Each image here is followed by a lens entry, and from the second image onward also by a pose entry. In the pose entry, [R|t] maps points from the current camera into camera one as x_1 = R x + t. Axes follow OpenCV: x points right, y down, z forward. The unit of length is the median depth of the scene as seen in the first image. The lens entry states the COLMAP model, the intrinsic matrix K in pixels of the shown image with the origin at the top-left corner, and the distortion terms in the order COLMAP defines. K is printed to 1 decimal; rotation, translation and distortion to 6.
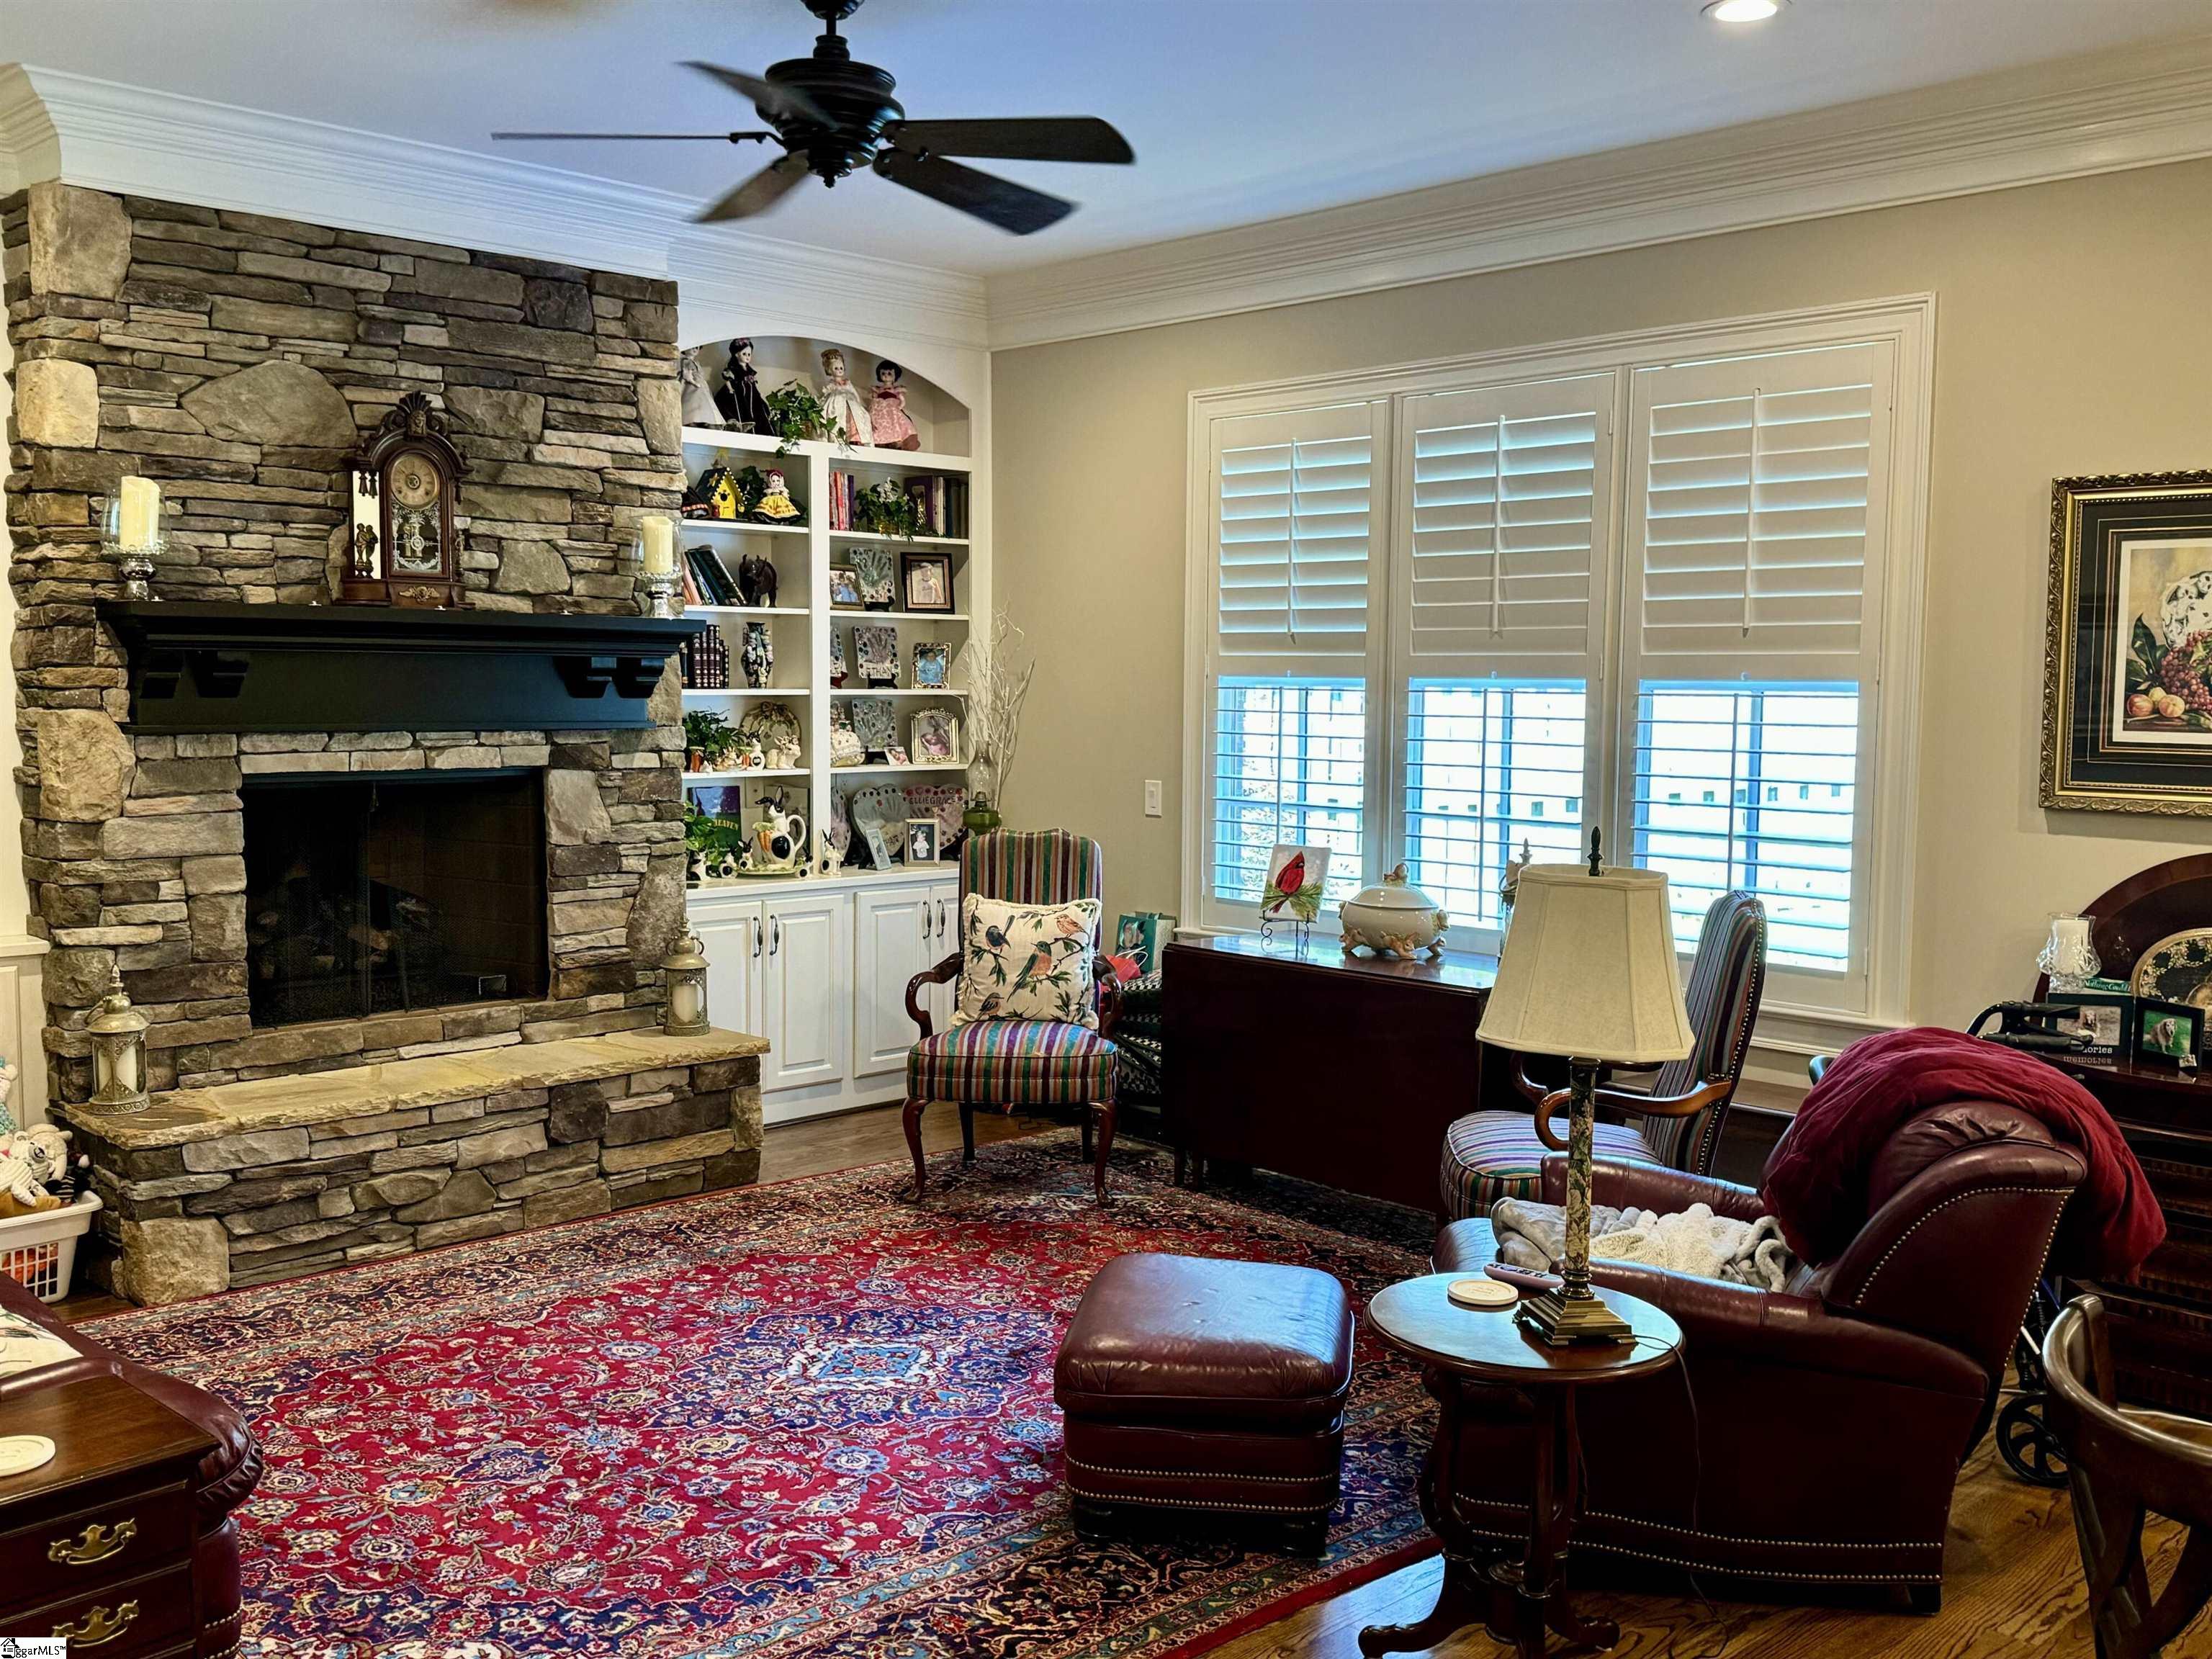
lens RADIAL K [[2141.9, 0, 1093.9], [0, 2141.9, 817.5], [0, 0, 1]] dist [0.072370, 0.000000]
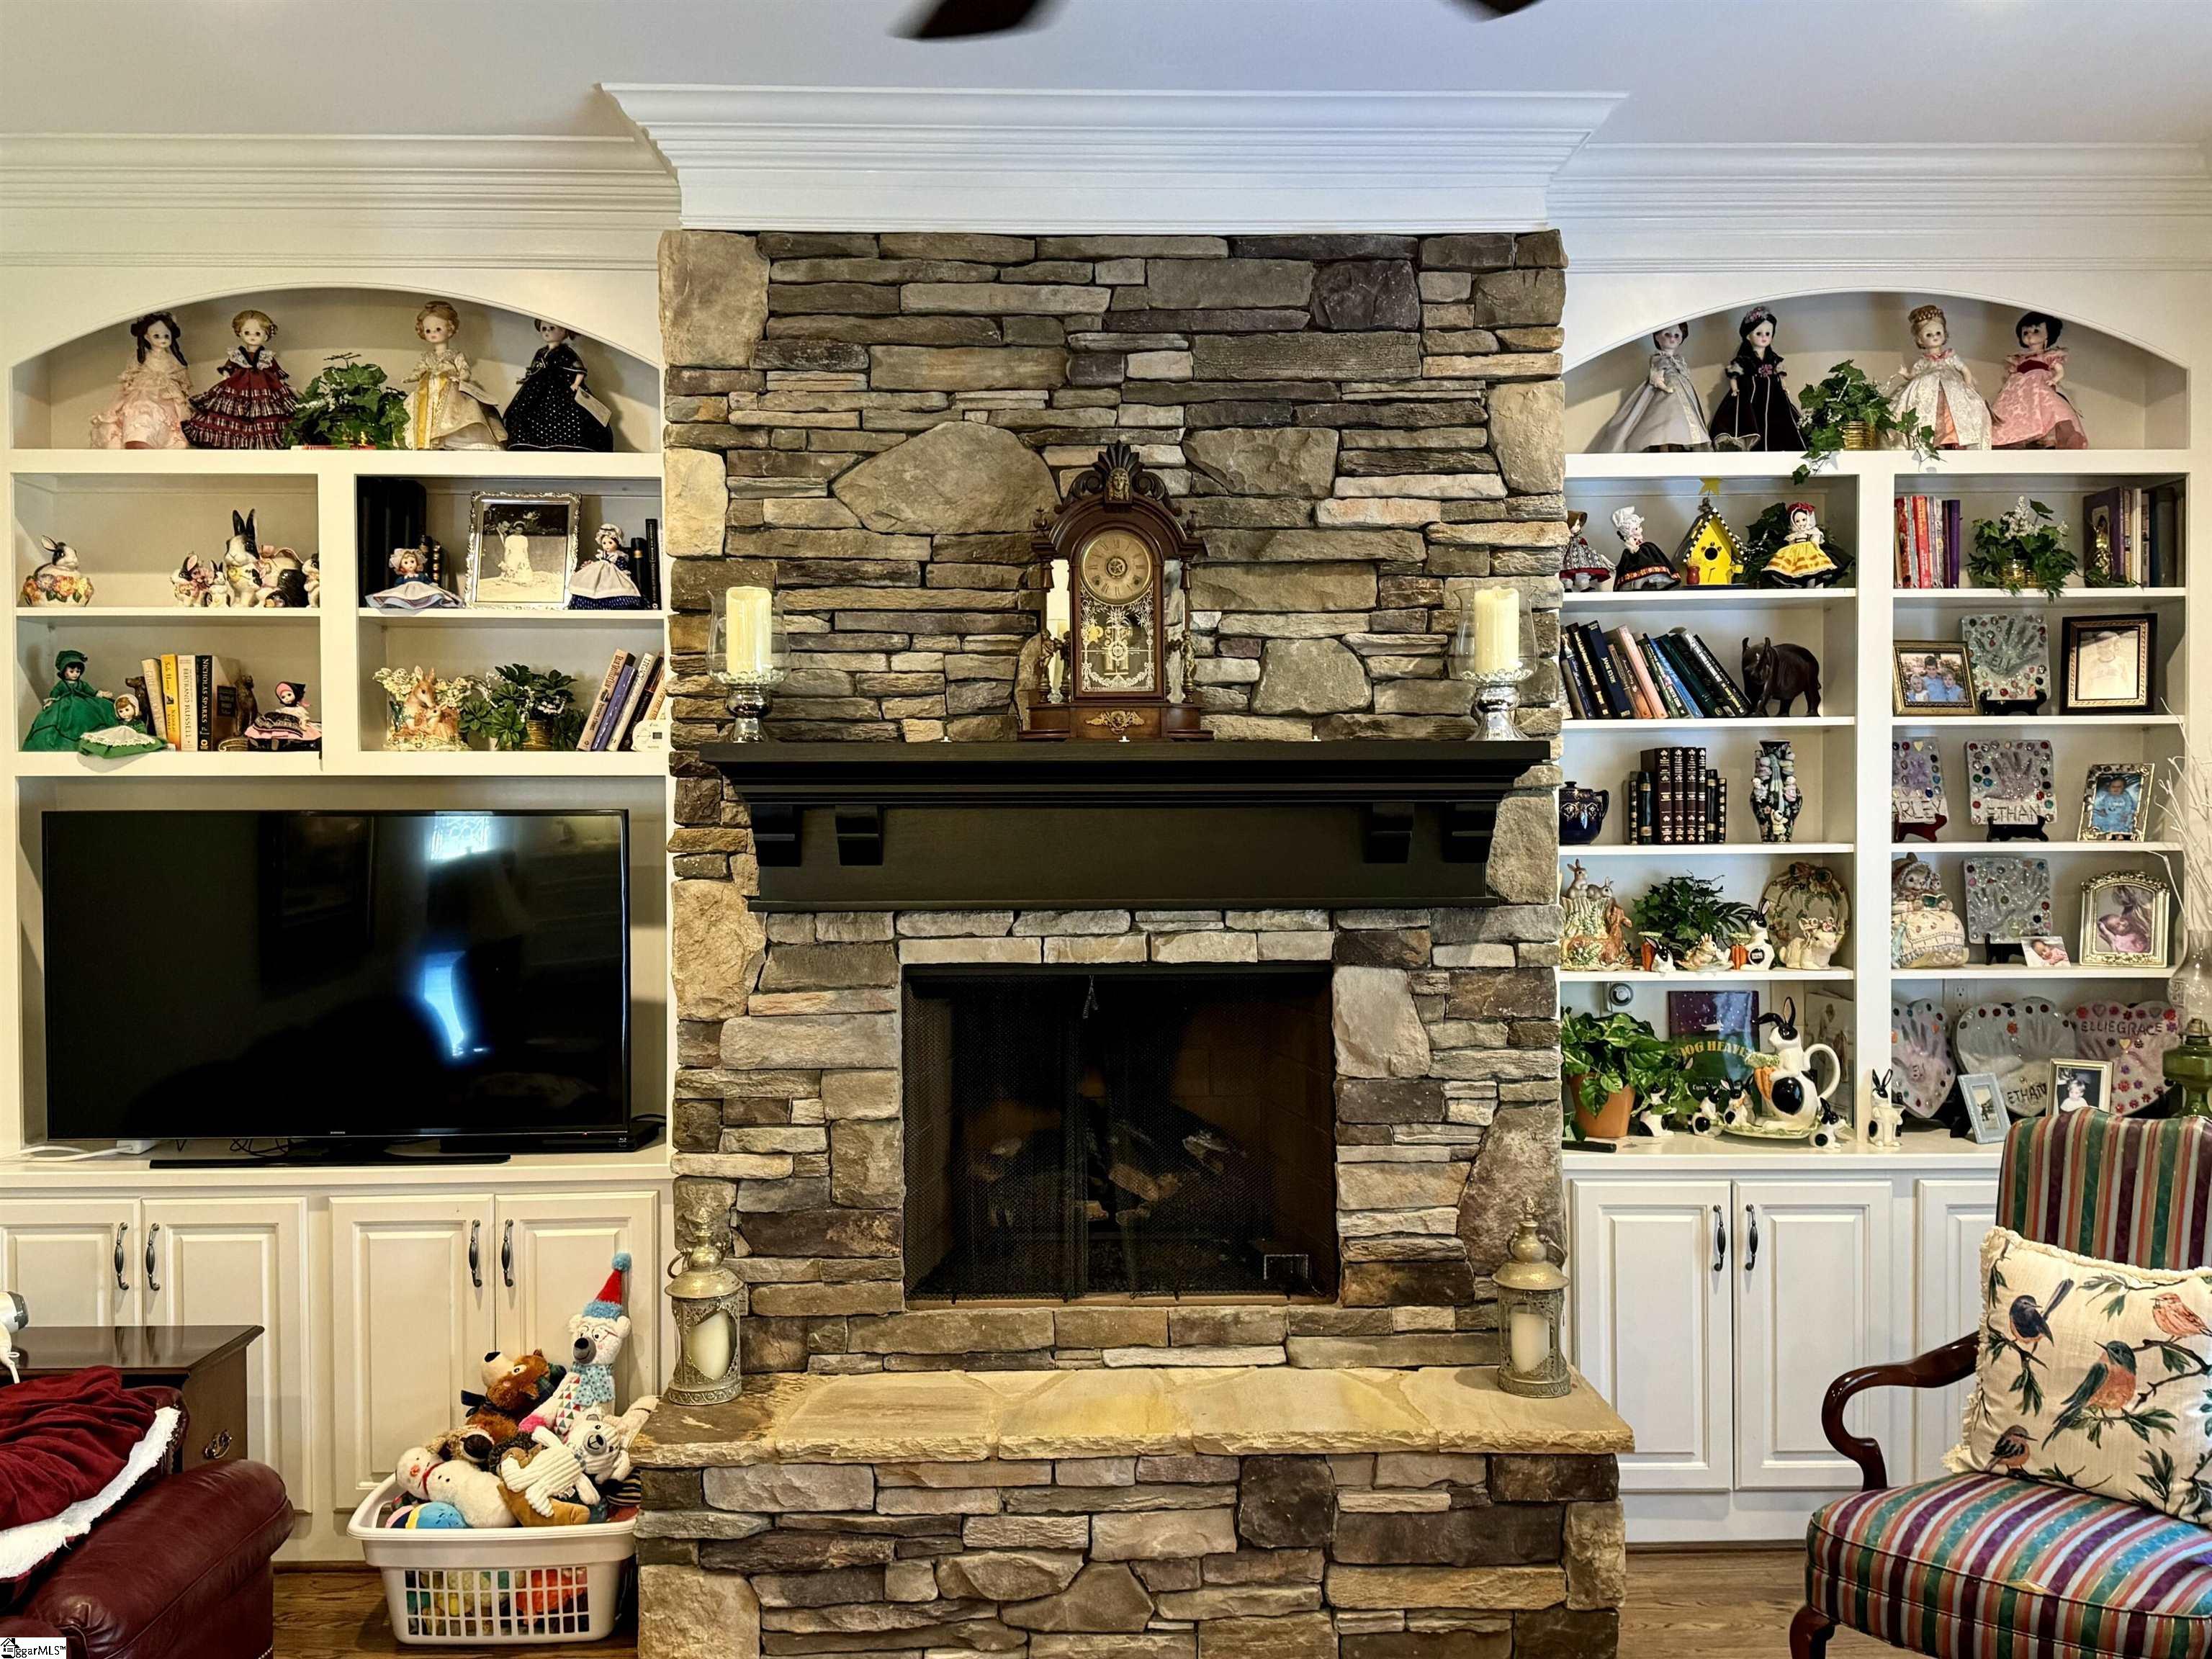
lens RADIAL K [[2141.9, 0, 1104.7], [0, 2141.9, 807.1], [0, 0, 1]] dist [0.072370, 0.000000]
pose [[0.737215, -0.004071, -0.675646, 0.156059], [-0.034990, 0.998410, -0.044193, -0.040658], [0.674752, 0.056221, 0.735900, 0.448094]]
